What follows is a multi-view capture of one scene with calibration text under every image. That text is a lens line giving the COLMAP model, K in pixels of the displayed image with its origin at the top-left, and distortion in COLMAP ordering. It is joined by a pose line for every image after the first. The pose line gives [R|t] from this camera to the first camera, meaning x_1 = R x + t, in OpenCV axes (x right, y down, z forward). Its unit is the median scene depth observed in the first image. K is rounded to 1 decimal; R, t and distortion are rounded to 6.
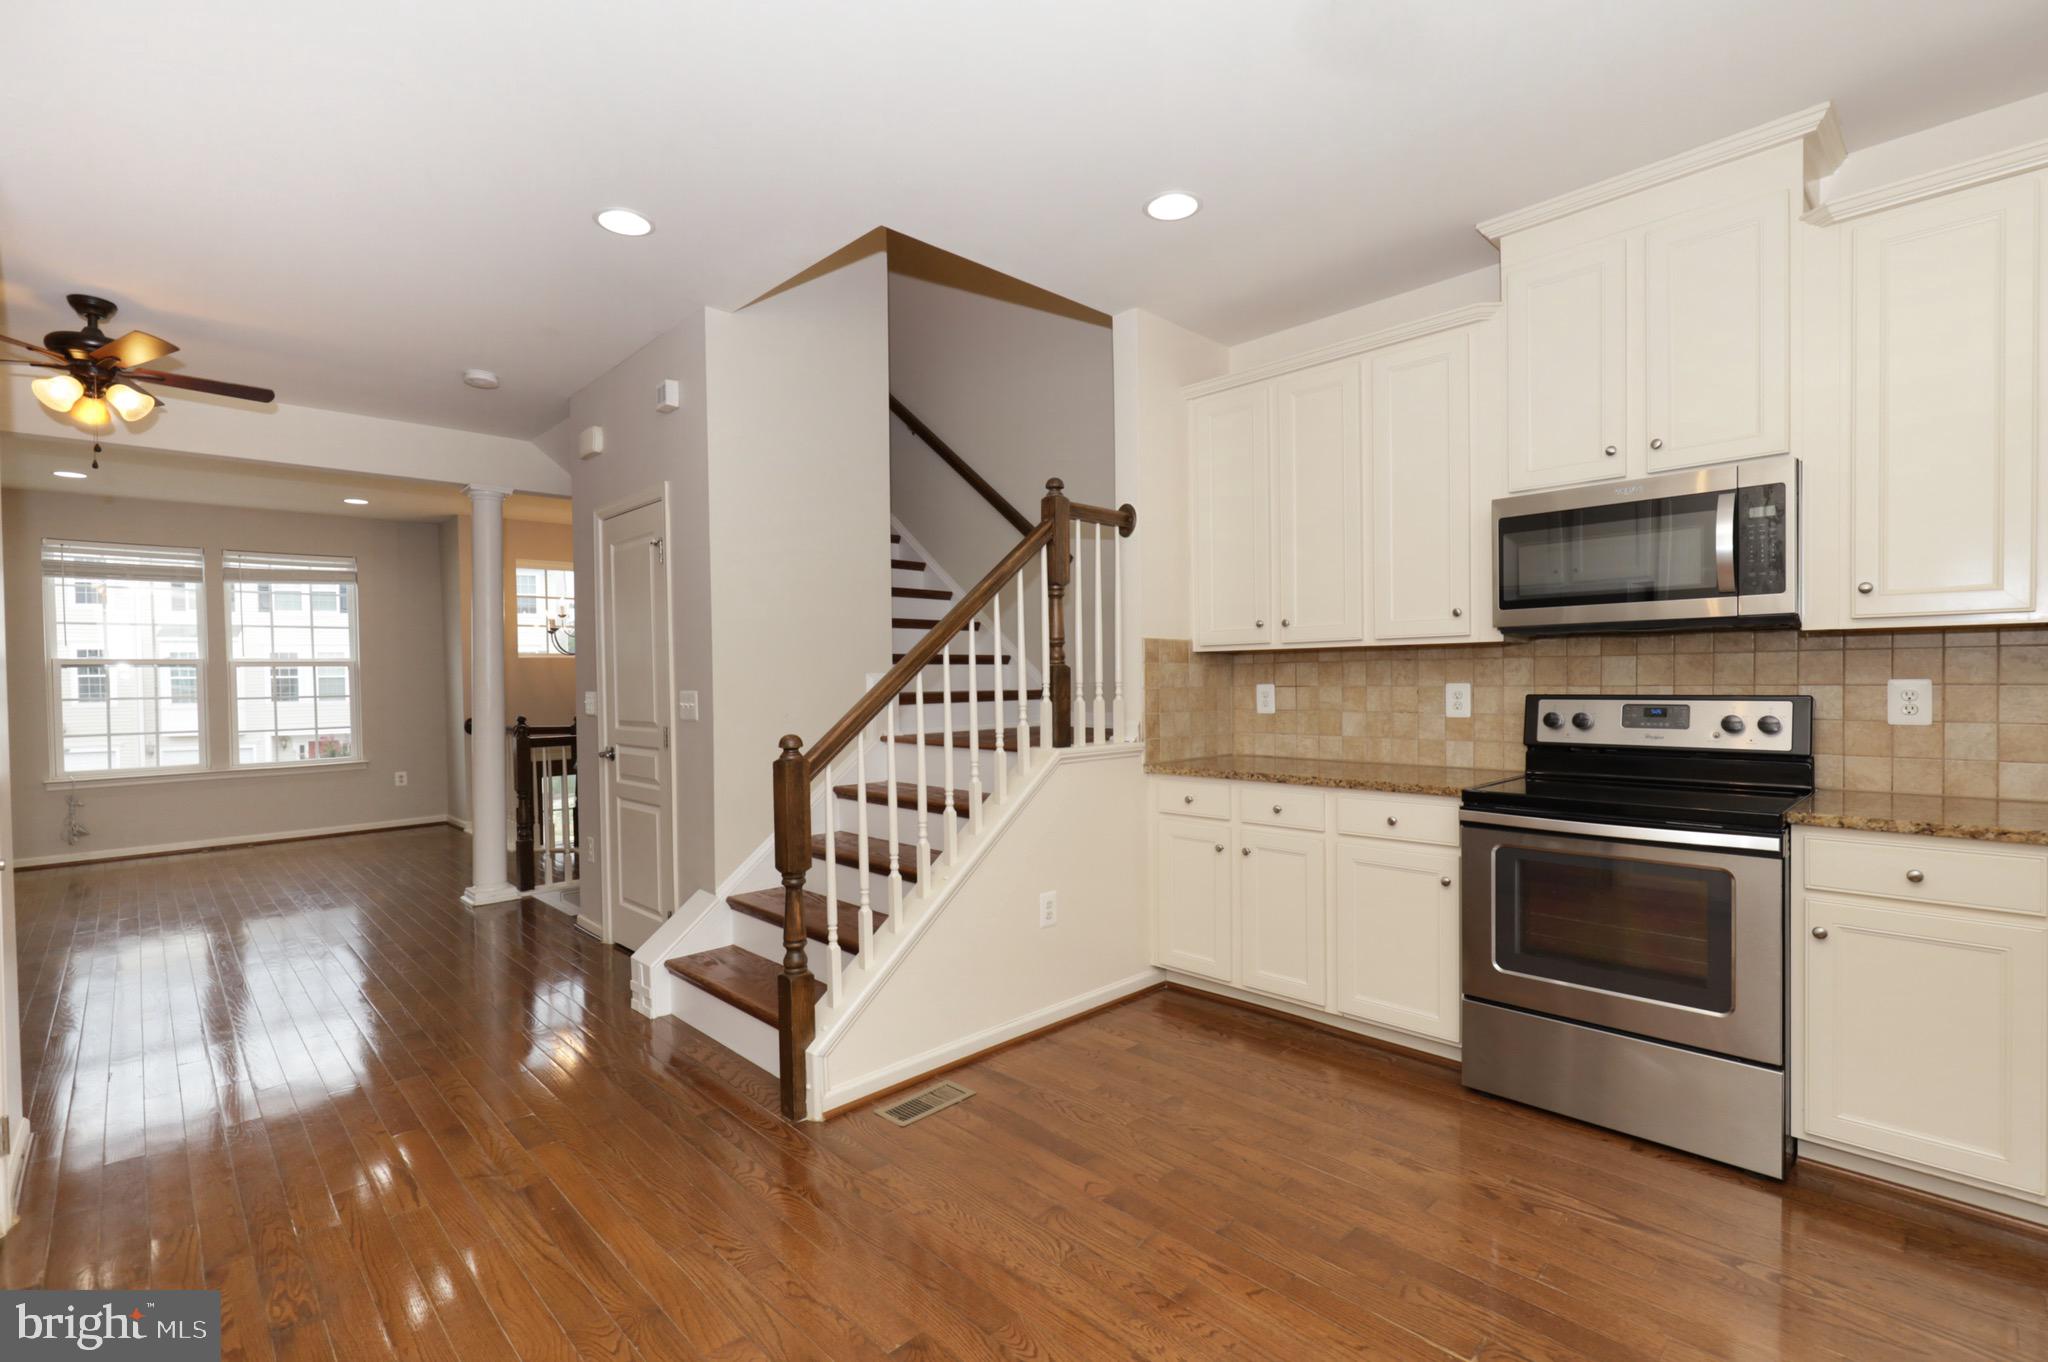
lens RADIAL K [[943.3, 0, 988.6], [0, 943.3, 655.4], [0, 0, 1]] dist [-0.002438, -0.000384]
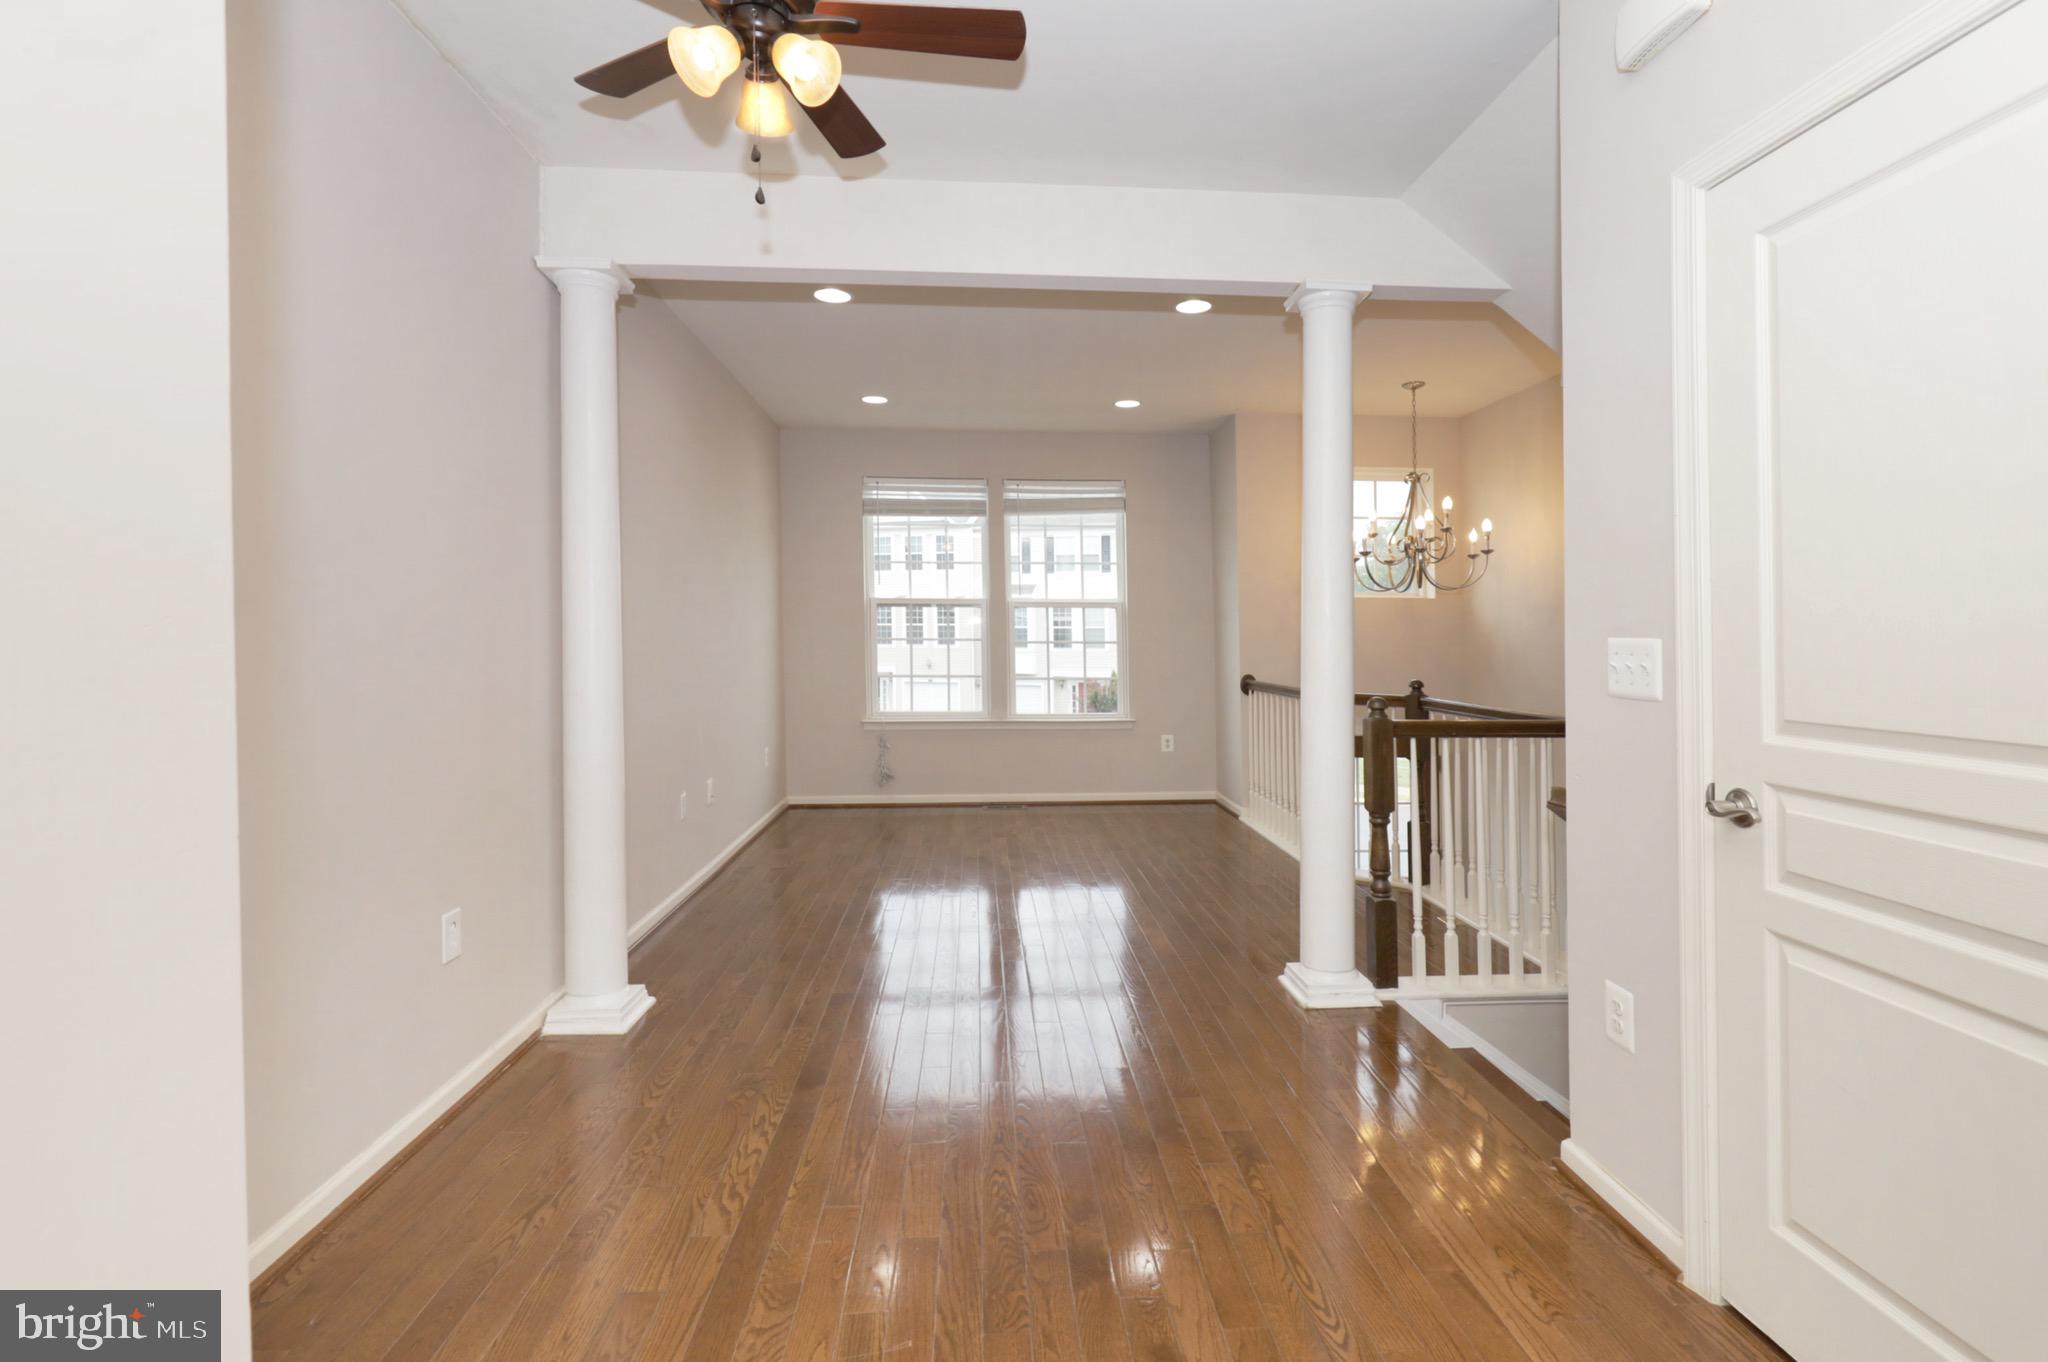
lens RADIAL K [[925.3, 0, 1036.0], [0, 925.3, 647.1], [0, 0, 1]] dist [-0.019697, -0.000939]
pose [[0.782510, 0.028236, -0.621997, -0.228134], [-0.005466, 0.999244, 0.038485, 0.016292], [0.622614, -0.026716, 0.782073, 0.316756]]
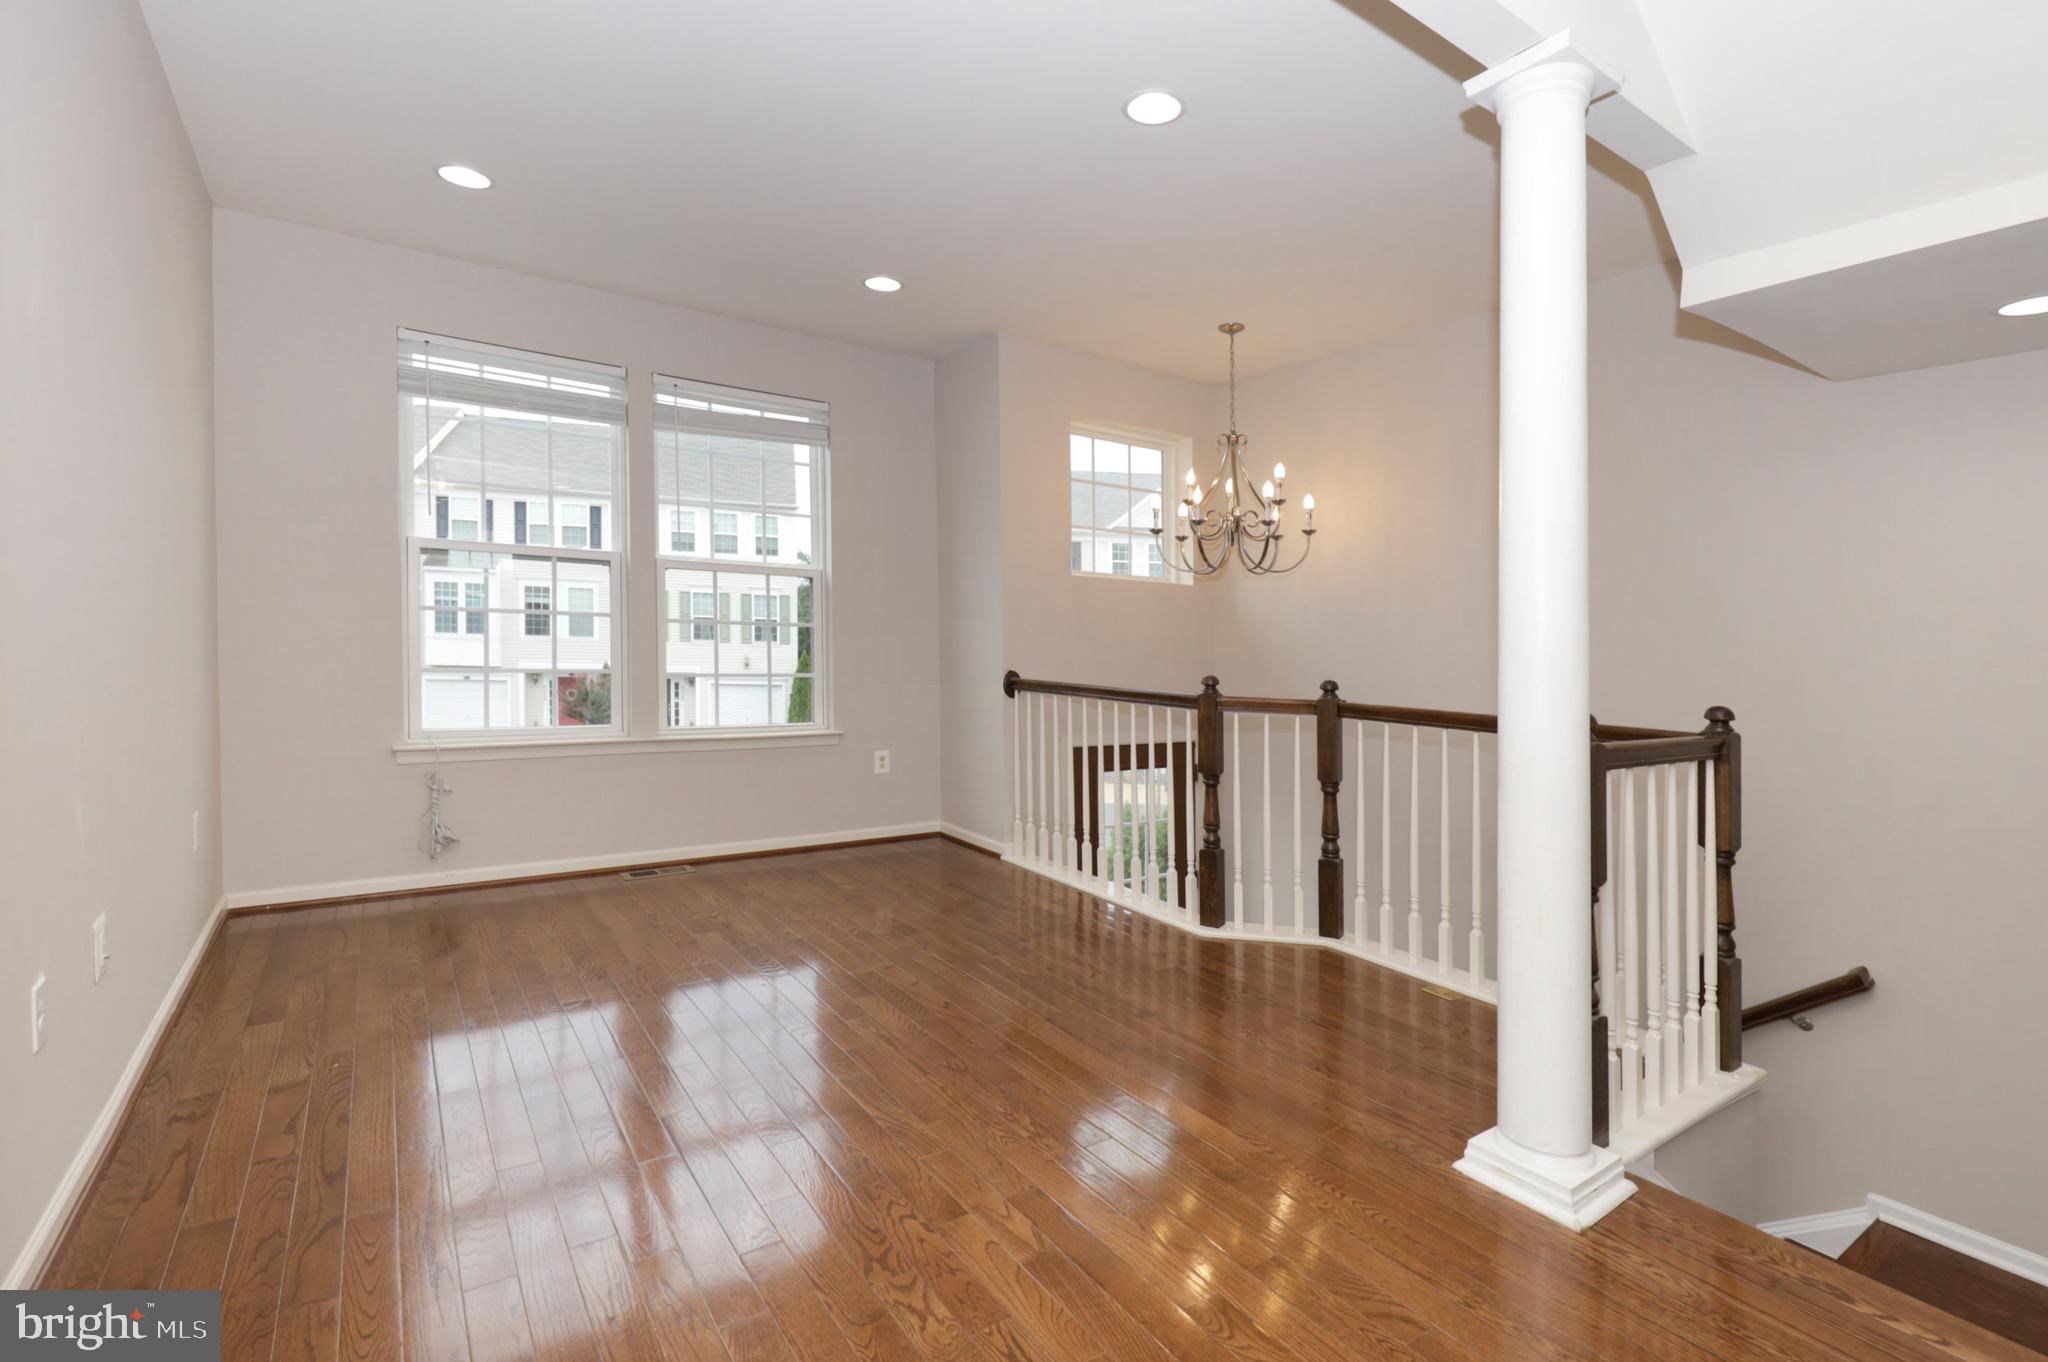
lens RADIAL K [[925.3, 0, 1036.0], [0, 925.3, 647.1], [0, 0, 1]] dist [-0.019697, -0.000939]
pose [[0.991957, 0.048371, -0.116972, -0.499335], [-0.044960, 0.998488, 0.031630, 0.034056], [0.118325, -0.026117, 0.992631, 0.445896]]
